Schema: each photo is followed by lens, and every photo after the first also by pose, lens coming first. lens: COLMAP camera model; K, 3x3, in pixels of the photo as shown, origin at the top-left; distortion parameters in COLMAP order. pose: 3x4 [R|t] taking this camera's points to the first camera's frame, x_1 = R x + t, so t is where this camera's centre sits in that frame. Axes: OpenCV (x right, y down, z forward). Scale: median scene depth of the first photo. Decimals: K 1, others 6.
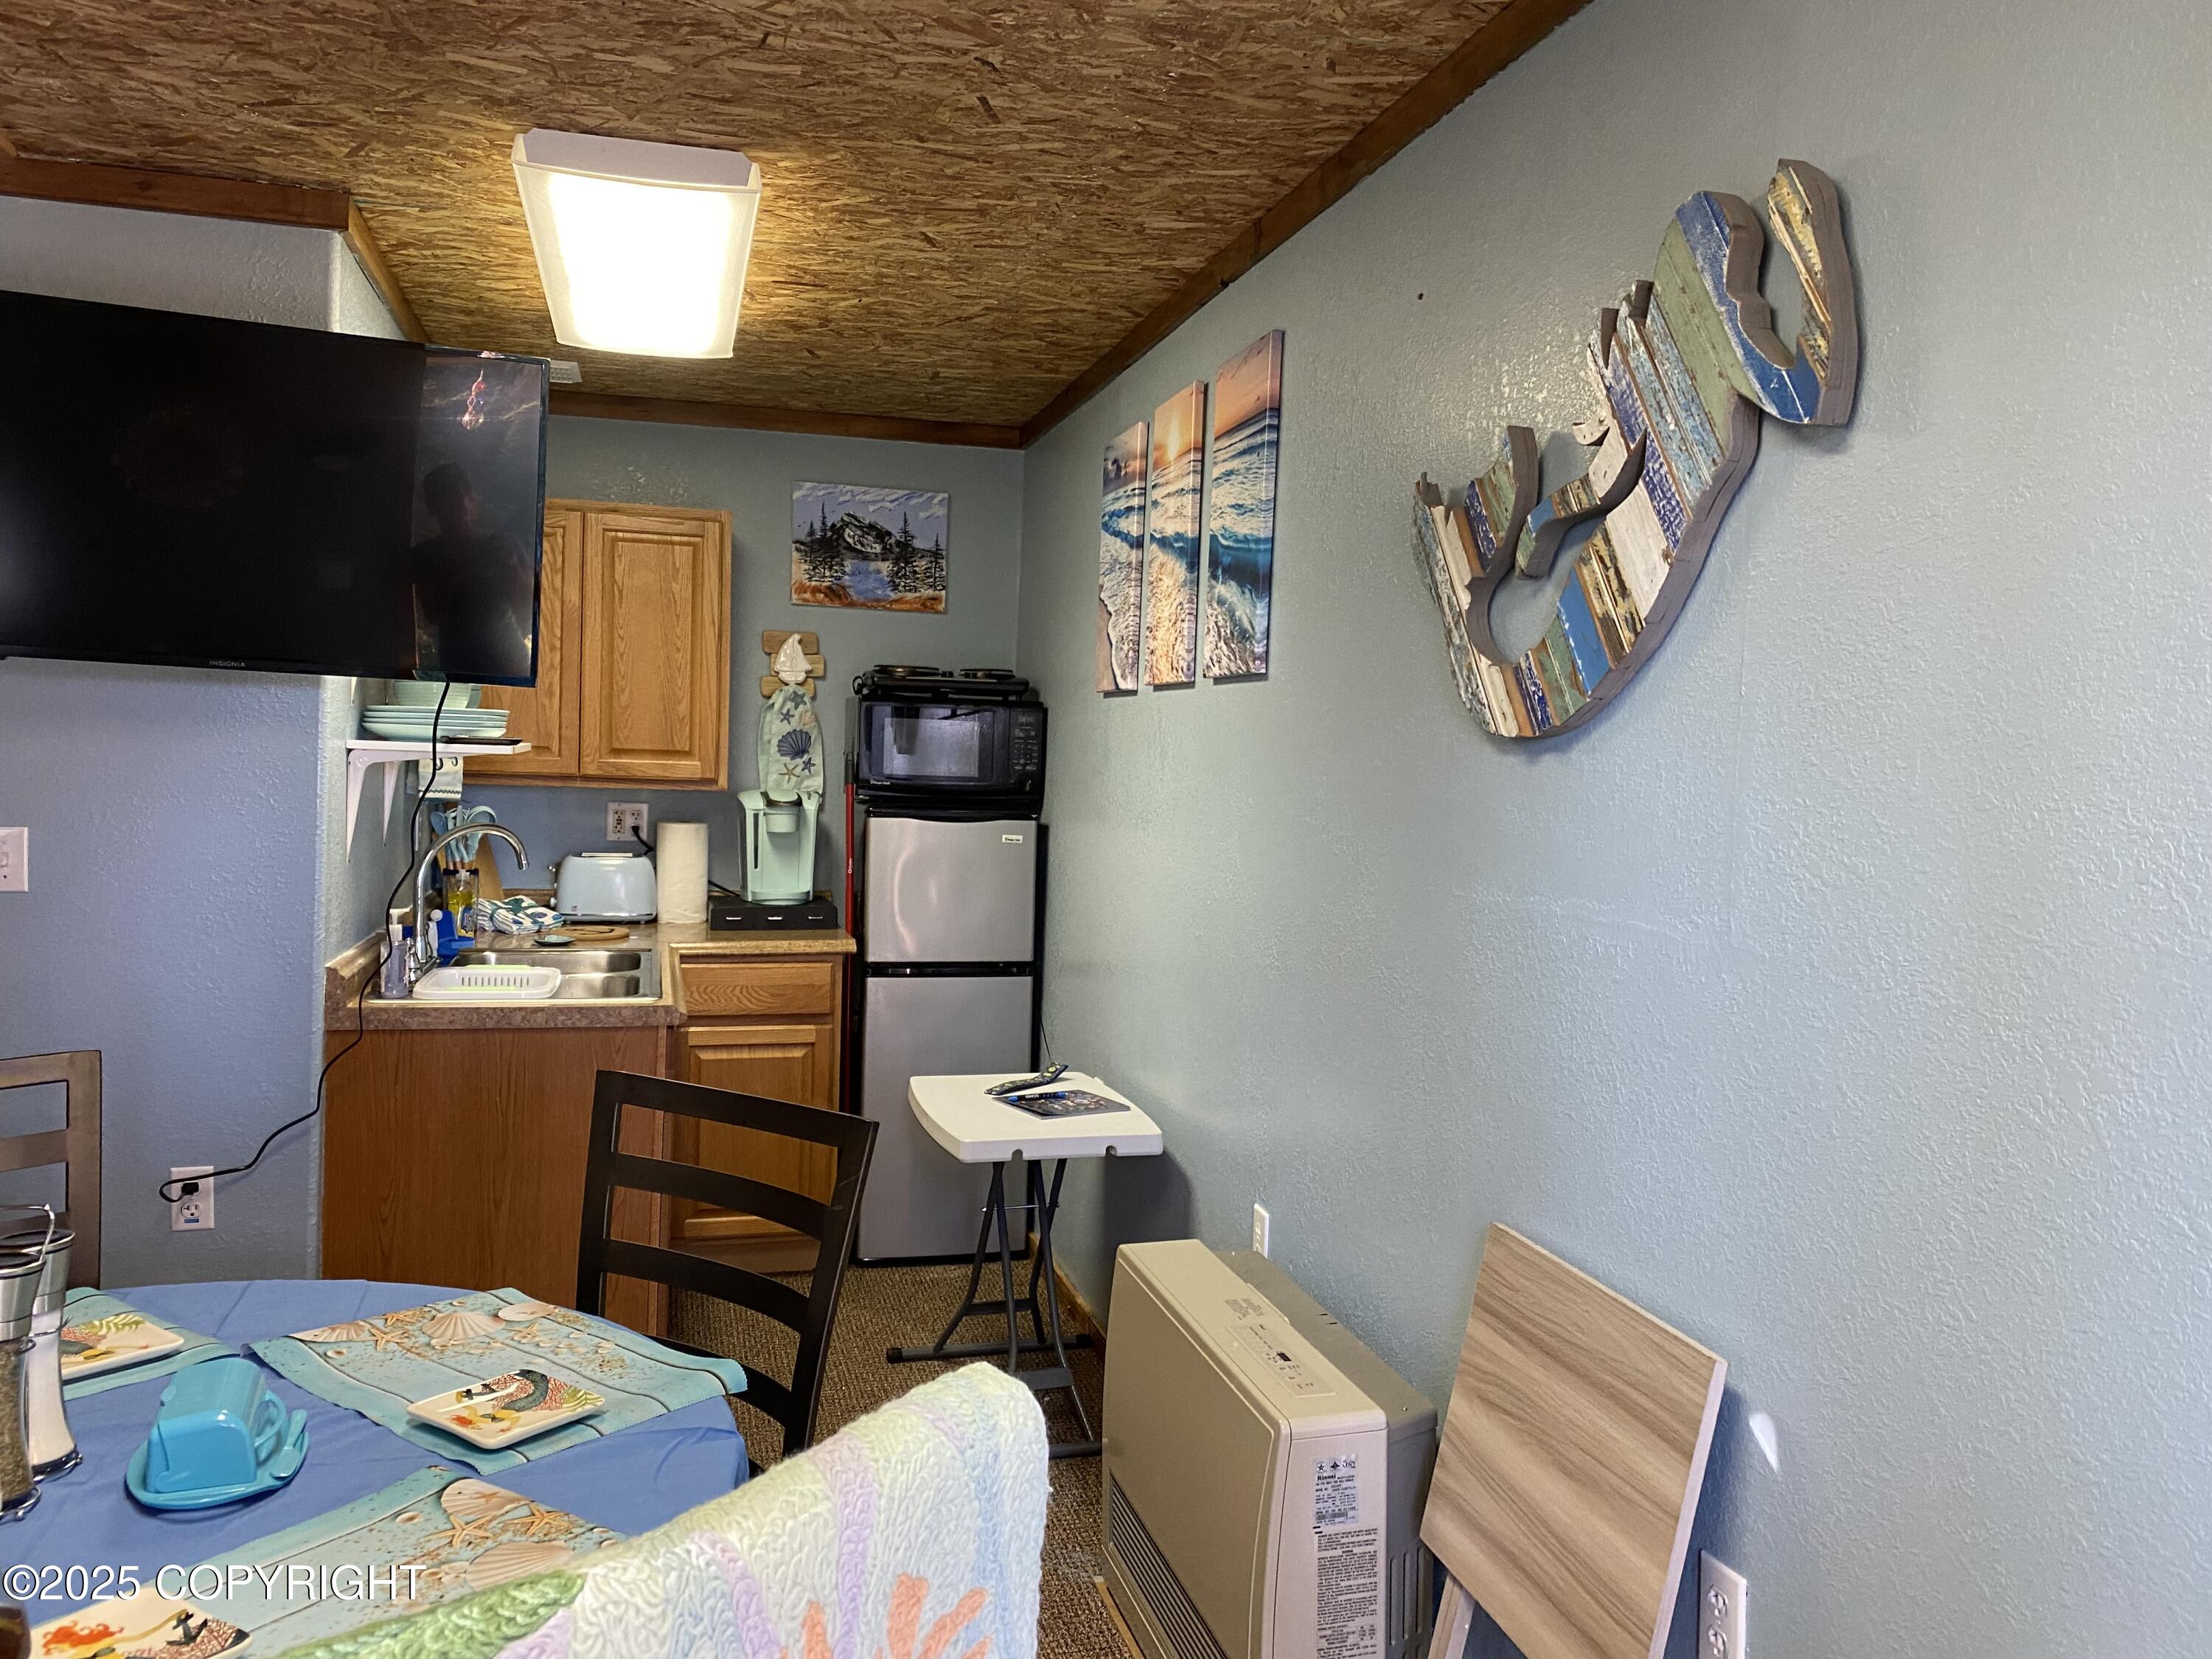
lens RADIAL K [[1708.6, 0, 1120.9], [0, 1708.6, 844.5], [0, 0, 1]] dist [0.066239, -0.104494]
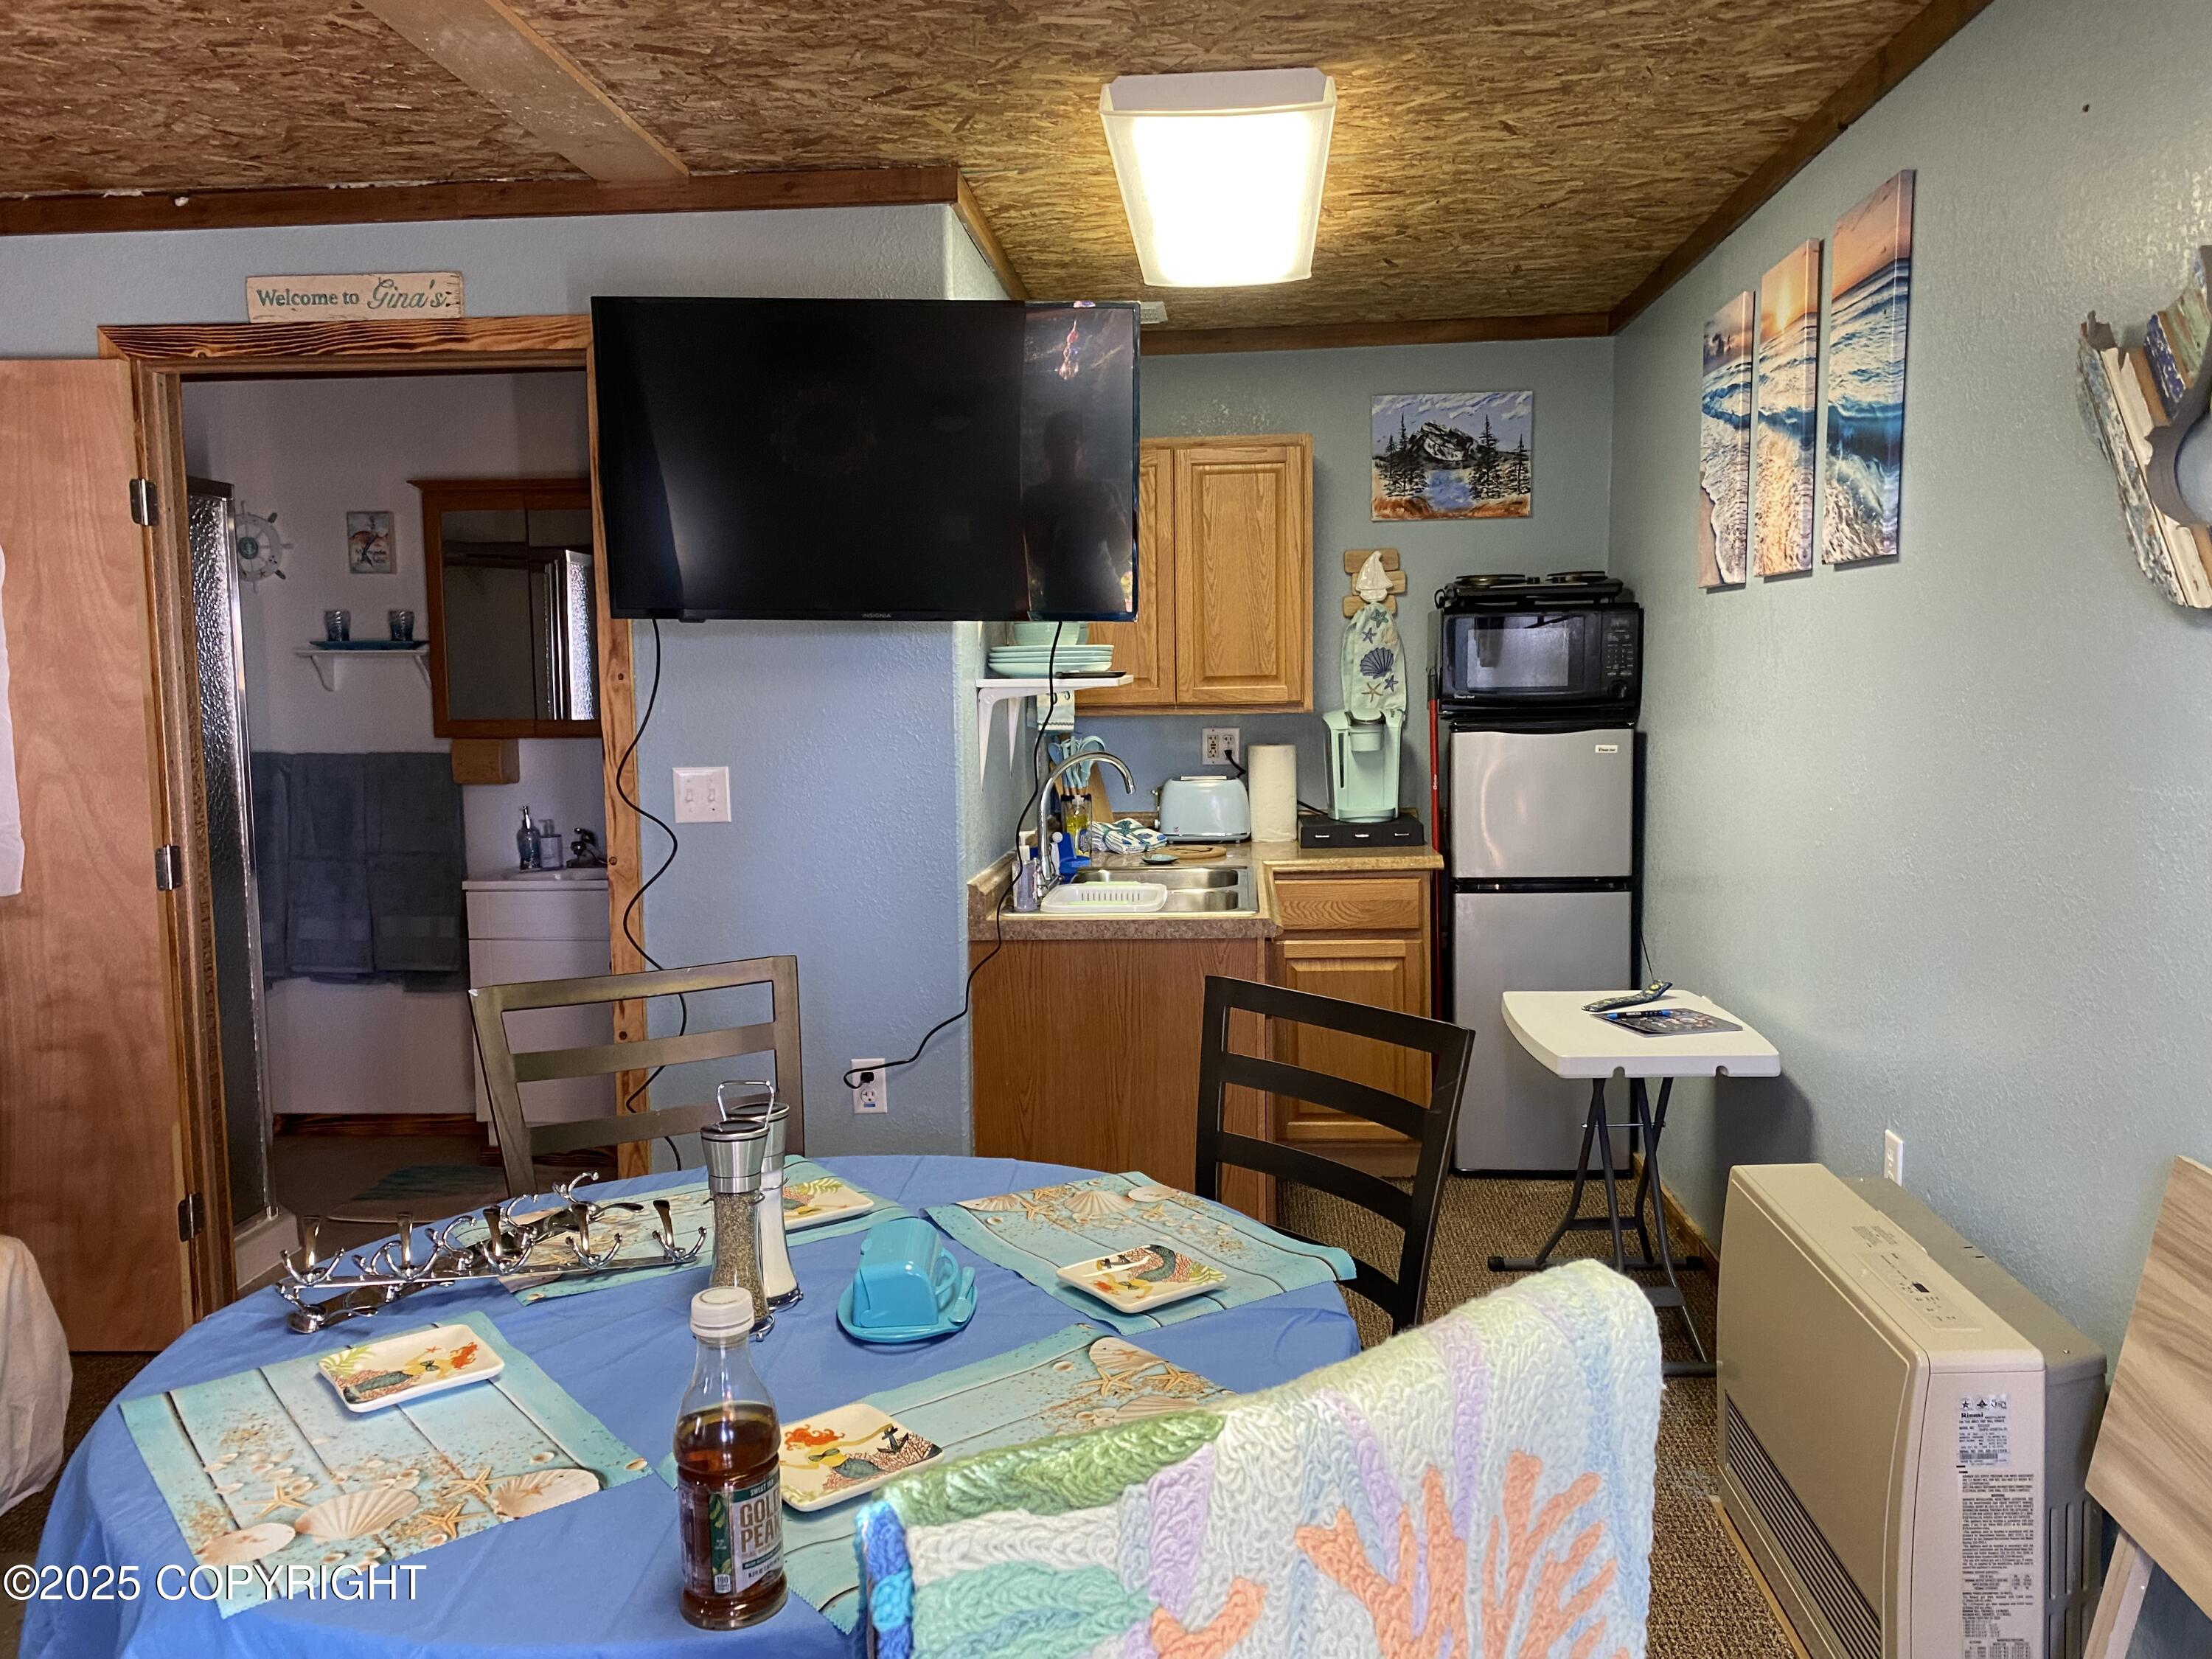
lens RADIAL K [[1732.9, 0, 1101.6], [0, 1732.9, 858.6], [0, 0, 1]] dist [0.098978, -0.173250]
pose [[0.941116, -0.012932, -0.337836, 0.000142], [0.031066, 0.998348, 0.048326, 0.002530], [0.336653, -0.055976, 0.939963, -0.023224]]
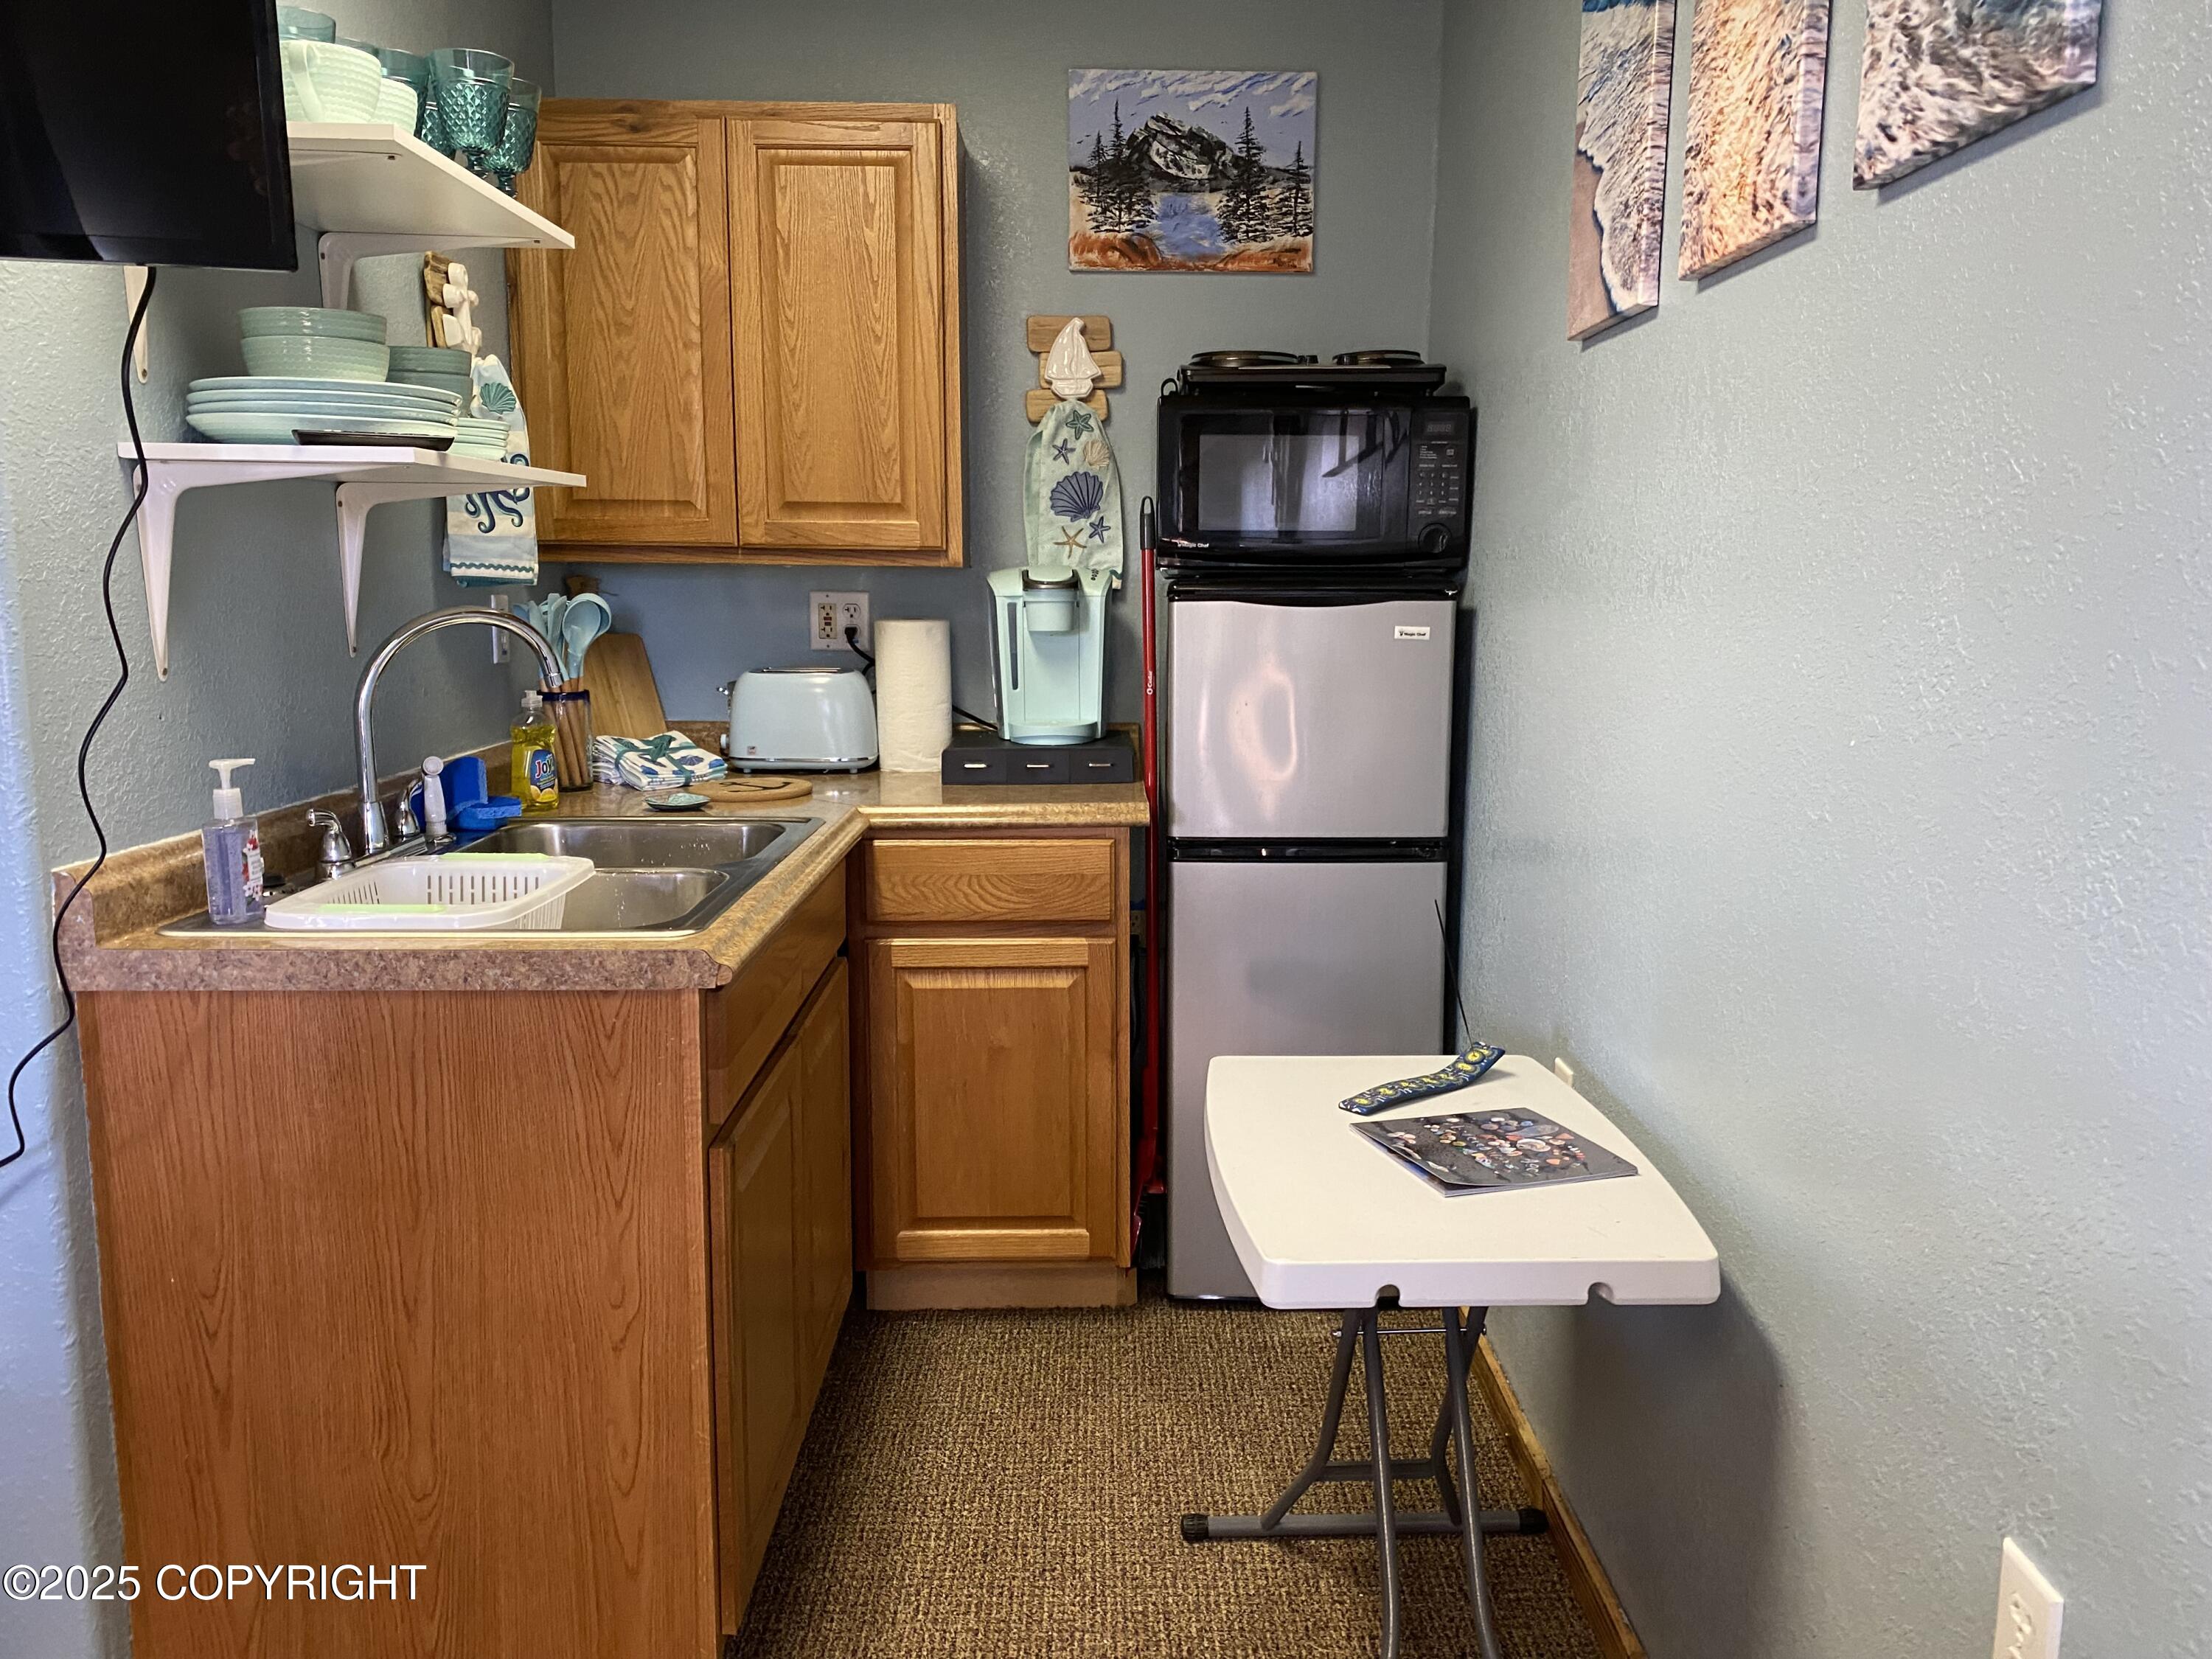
lens RADIAL K [[1708.6, 0, 1120.9], [0, 1708.6, 844.5], [0, 0, 1]] dist [0.066239, -0.104494]
pose [[0.967804, 0.011571, -0.251438, -0.013401], [0.013160, 0.995250, 0.096456, 0.013655], [0.251359, -0.096659, 0.963055, 0.476575]]
